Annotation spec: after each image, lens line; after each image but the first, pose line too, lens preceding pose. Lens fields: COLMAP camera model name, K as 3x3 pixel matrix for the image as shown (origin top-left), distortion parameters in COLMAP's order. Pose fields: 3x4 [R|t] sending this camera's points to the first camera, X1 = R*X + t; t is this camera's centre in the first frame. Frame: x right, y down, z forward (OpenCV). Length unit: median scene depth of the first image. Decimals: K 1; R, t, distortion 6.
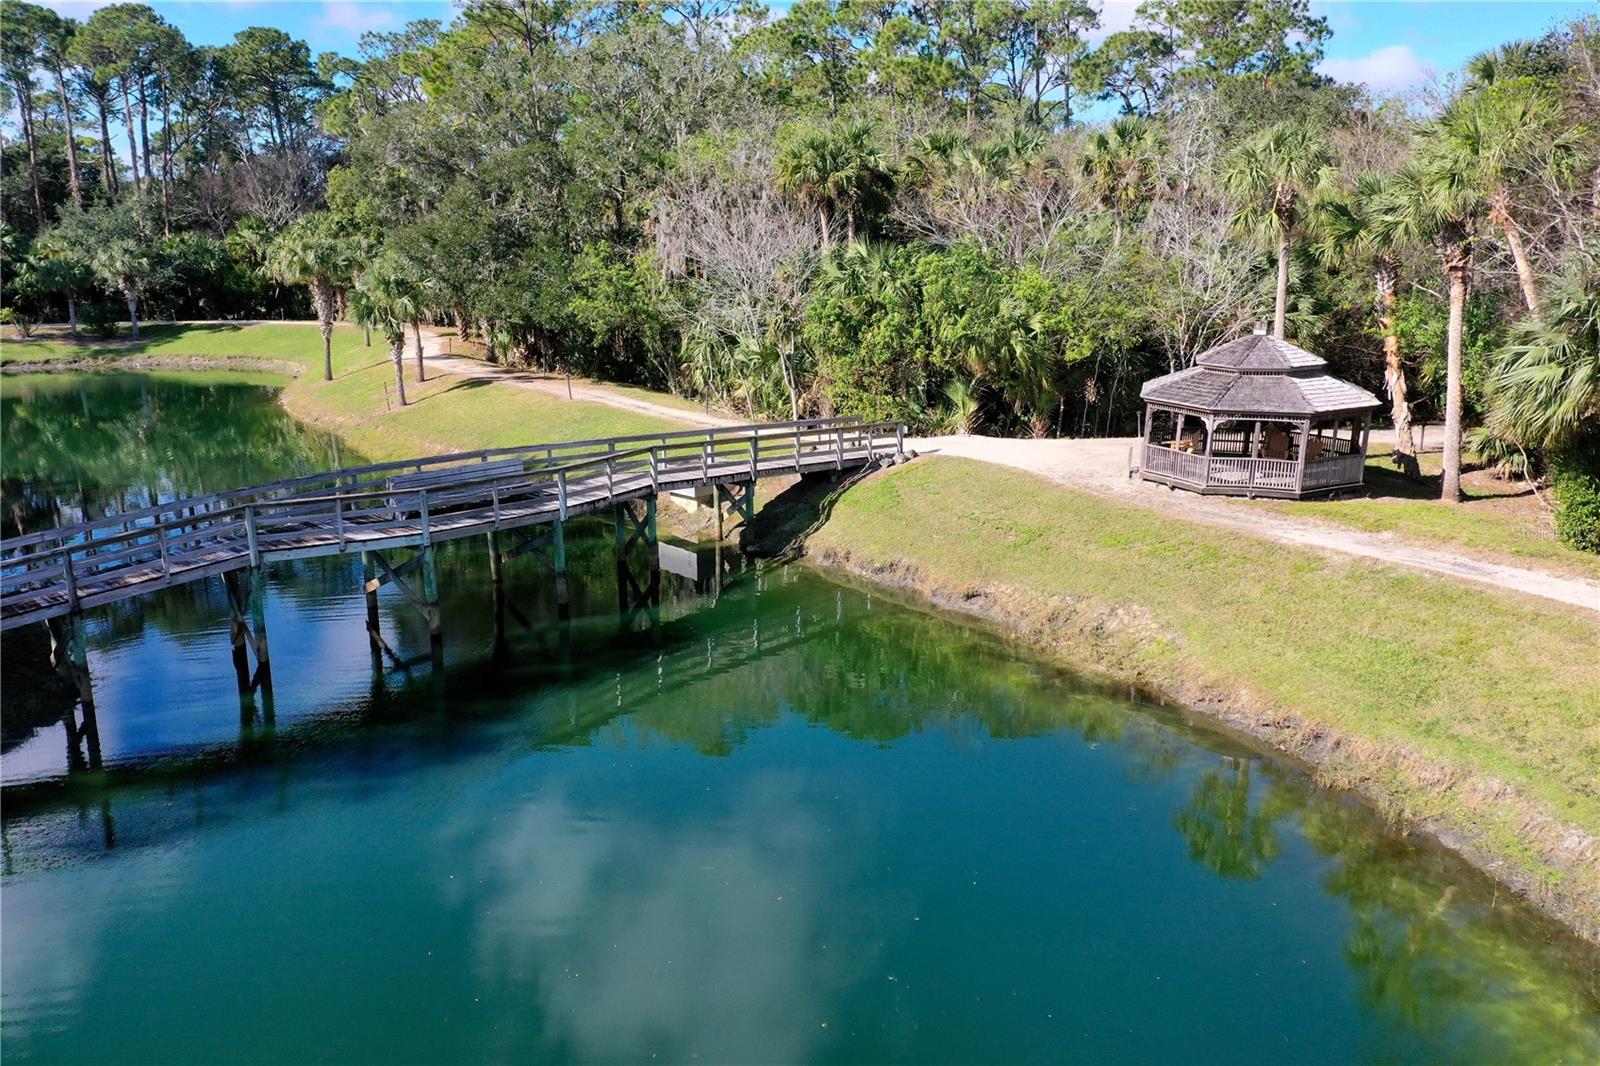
lens RADIAL K [[1258.9, 0, 783.3], [0, 1258.9, 536.9], [0, 0, 1]] dist [0.001407, 0.004226]
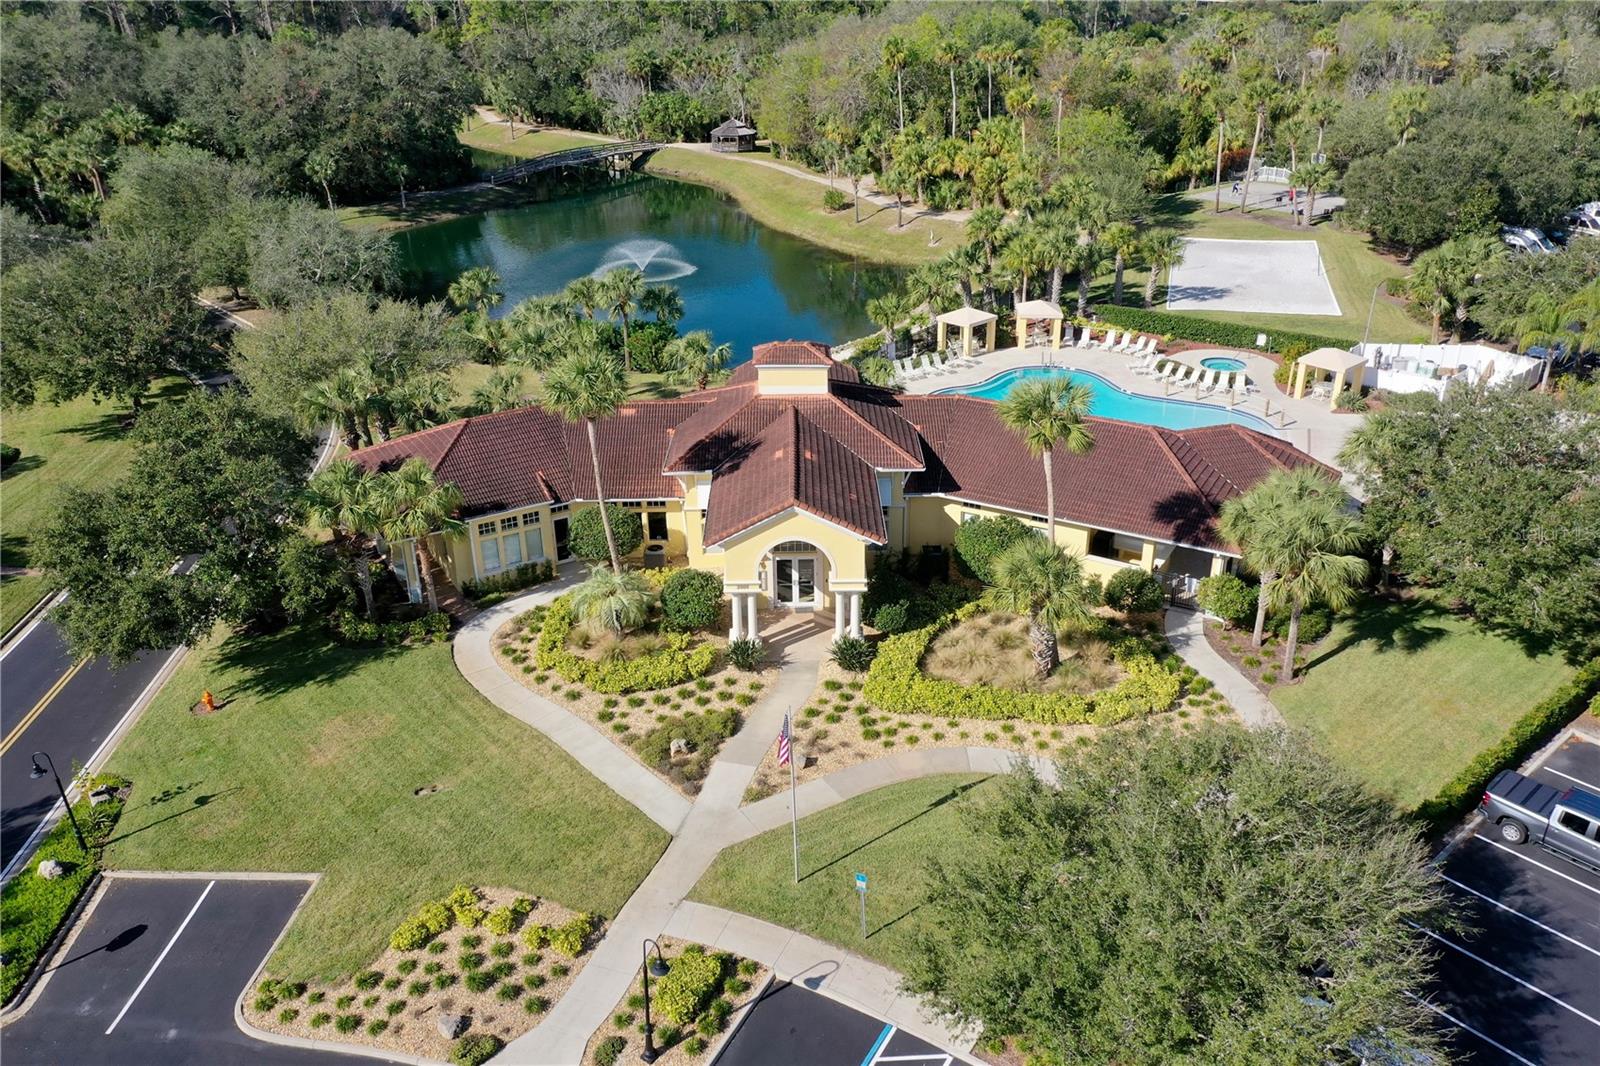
lens RADIAL K [[1258.9, 0, 783.3], [0, 1258.9, 536.9], [0, 0, 1]] dist [0.001407, 0.004226]
pose [[0.988789, -0.071147, 0.131279, -0.154164], [0.042047, 0.976277, 0.212404, 0.312201], [-0.143276, -0.204502, 0.968324, -3.250179]]
